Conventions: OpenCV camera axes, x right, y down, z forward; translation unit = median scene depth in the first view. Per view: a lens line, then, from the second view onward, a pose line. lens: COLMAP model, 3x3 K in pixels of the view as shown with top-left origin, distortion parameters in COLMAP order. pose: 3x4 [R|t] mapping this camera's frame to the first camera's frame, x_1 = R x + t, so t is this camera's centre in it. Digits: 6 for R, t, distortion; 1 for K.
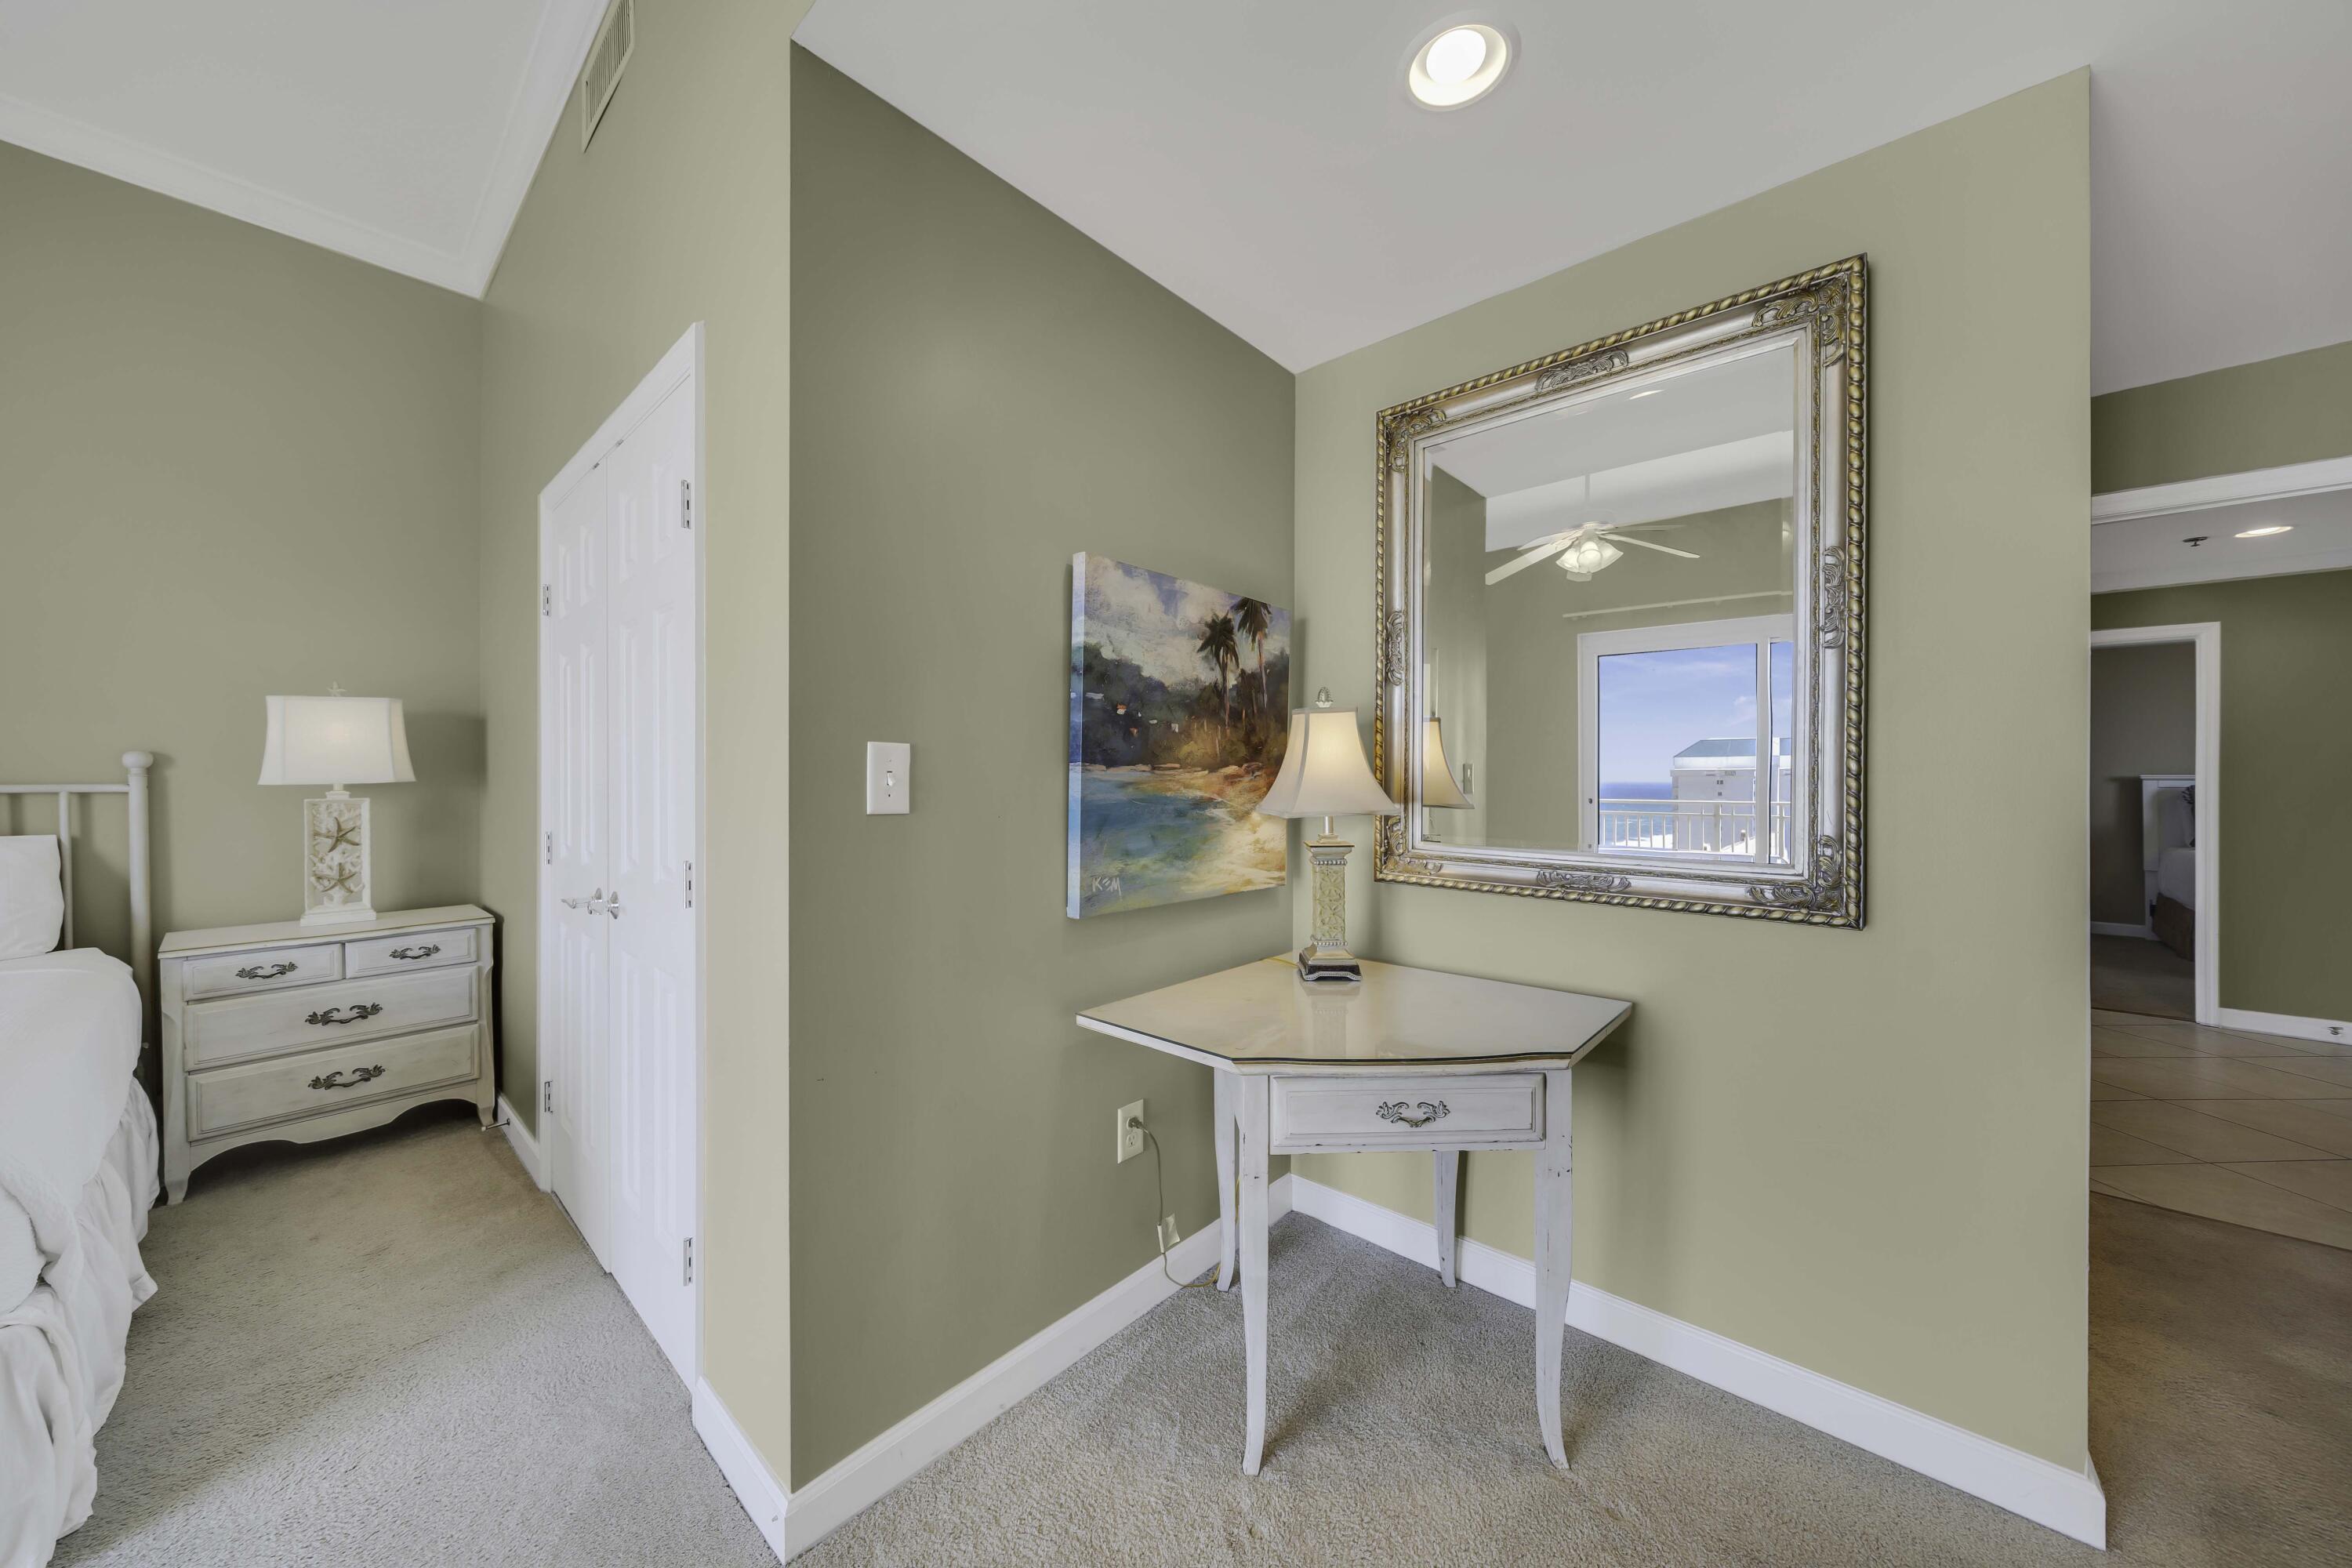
lens RADIAL K [[813.9, 0, 1164.5], [0, 813.9, 783.7], [0, 0, 1]] dist [-0.001528, -0.000037]
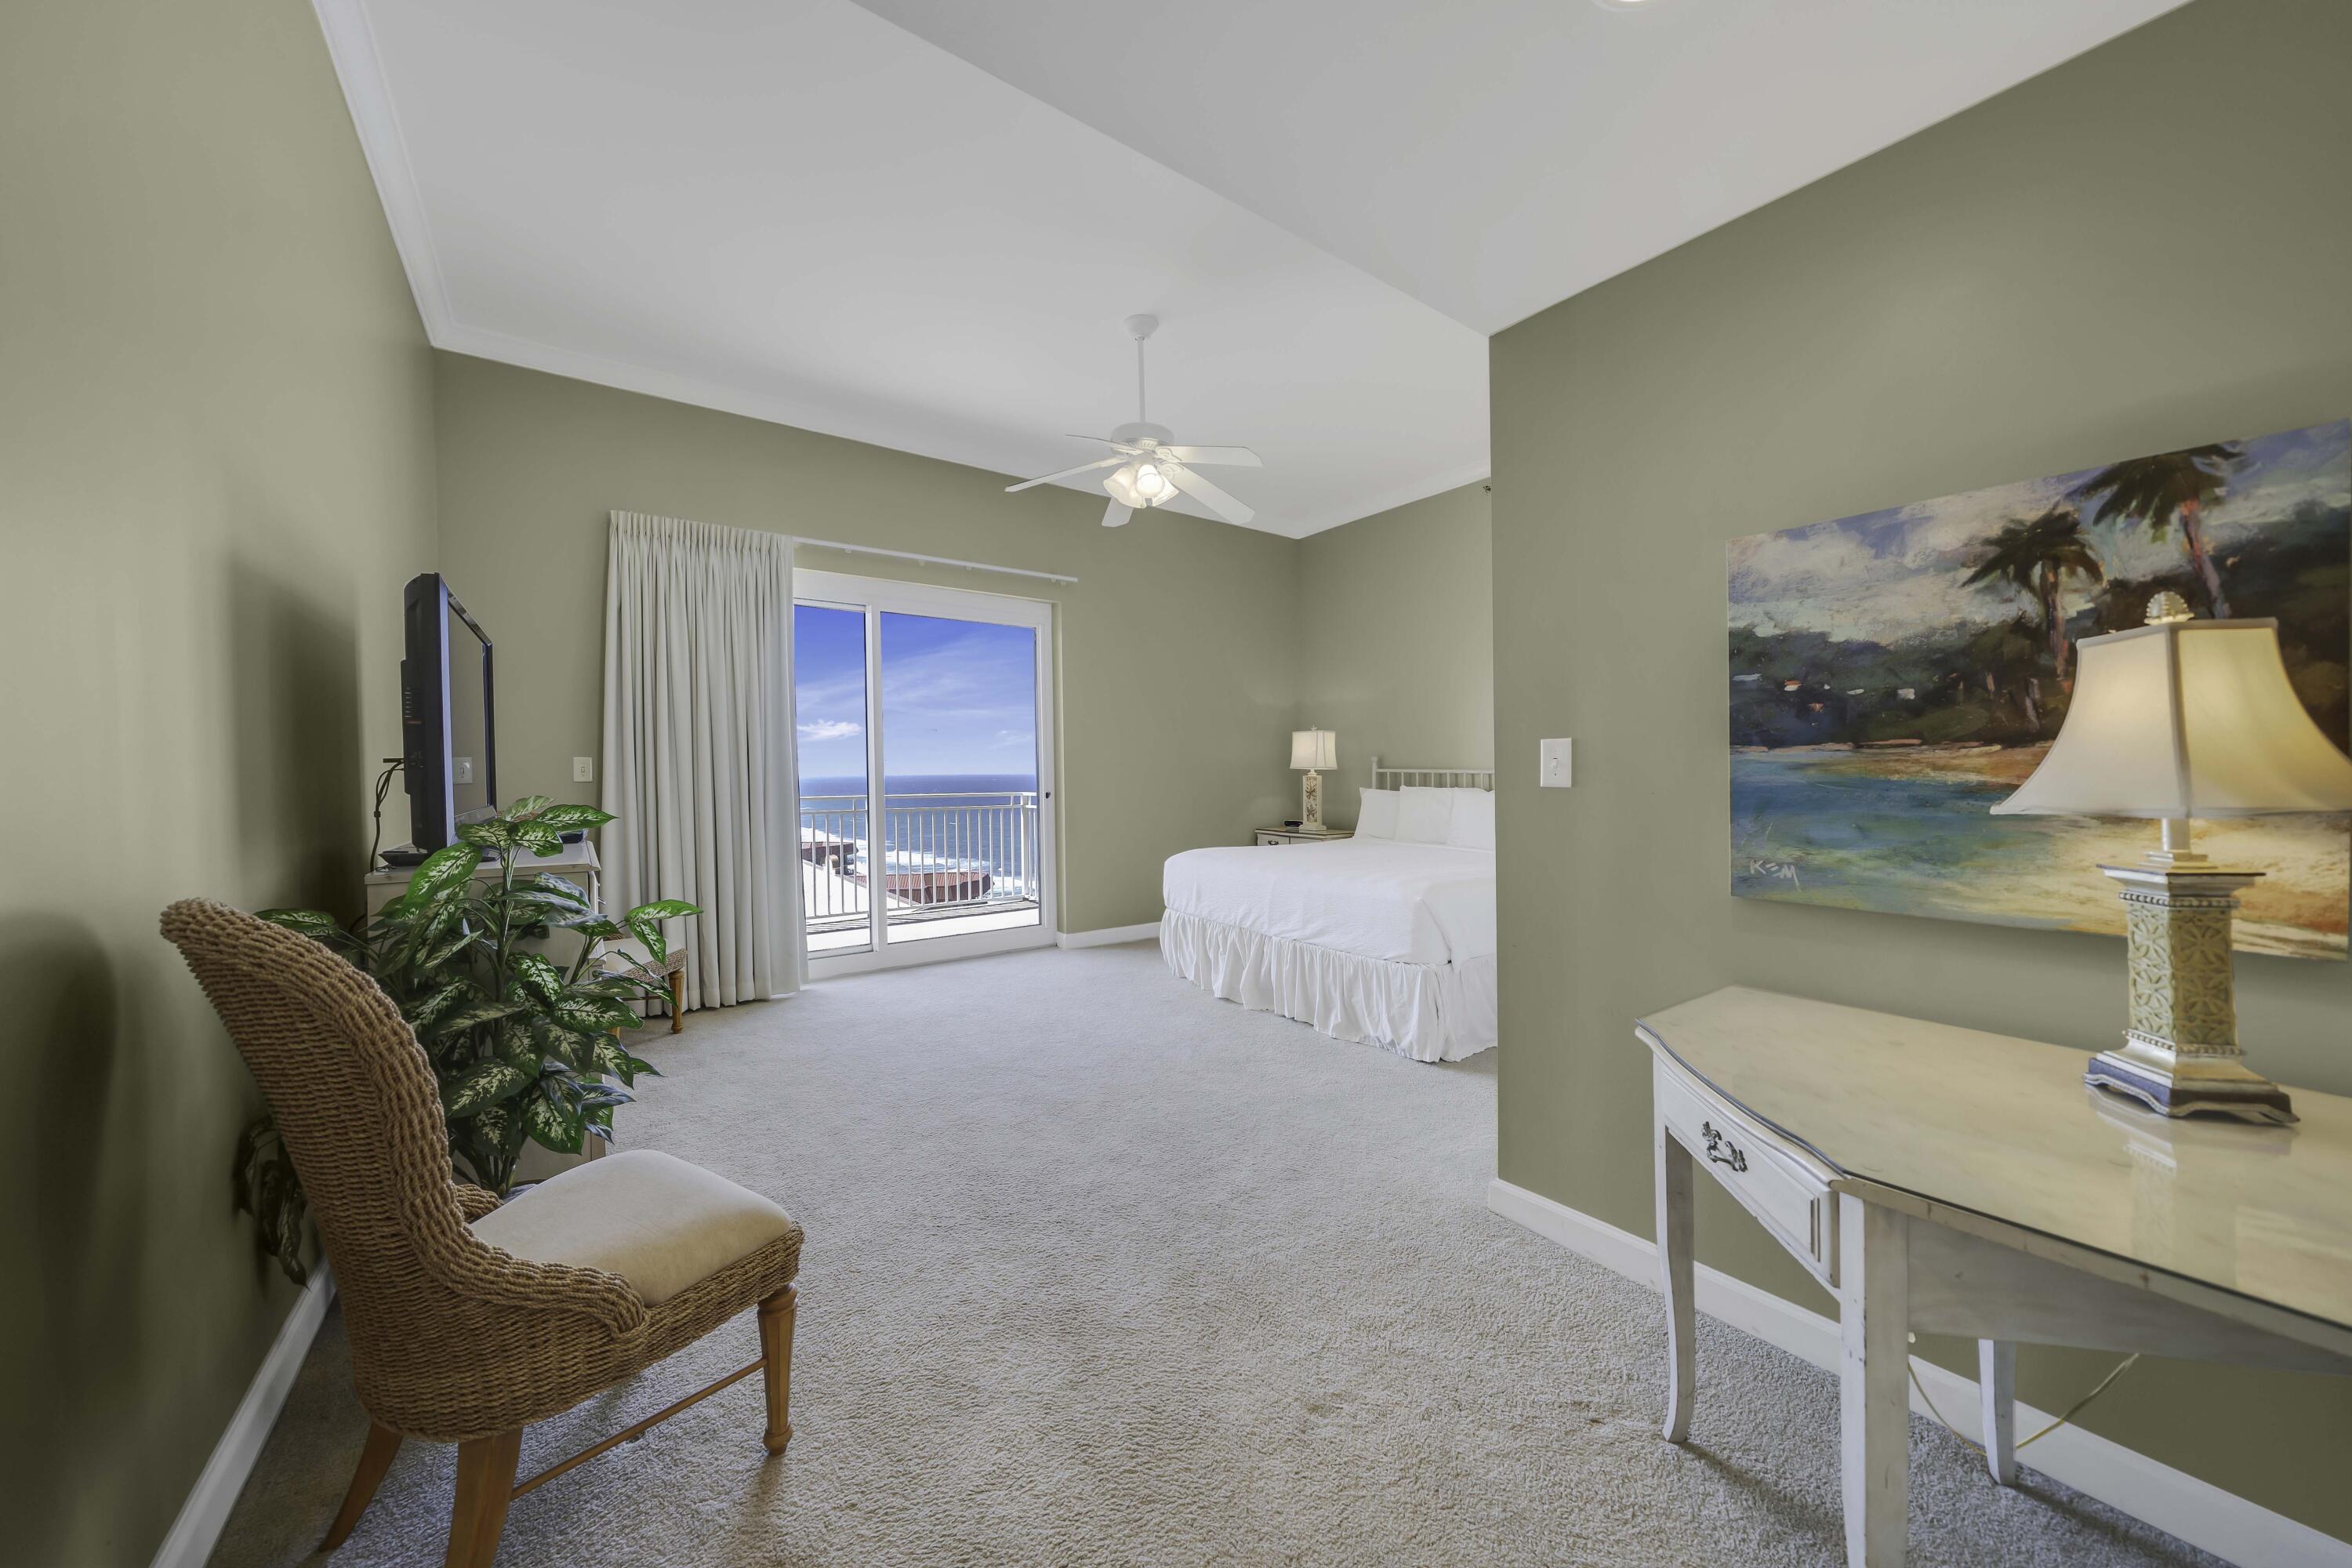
lens RADIAL K [[813.9, 0, 1164.5], [0, 813.9, 783.7], [0, 0, 1]] dist [-0.001528, -0.000037]
pose [[-0.208728, 0.015152, -0.977856, 0.958647], [-0.000795, 0.999877, 0.015663, 0.007017], [0.977973, 0.004047, -0.208690, 0.465679]]
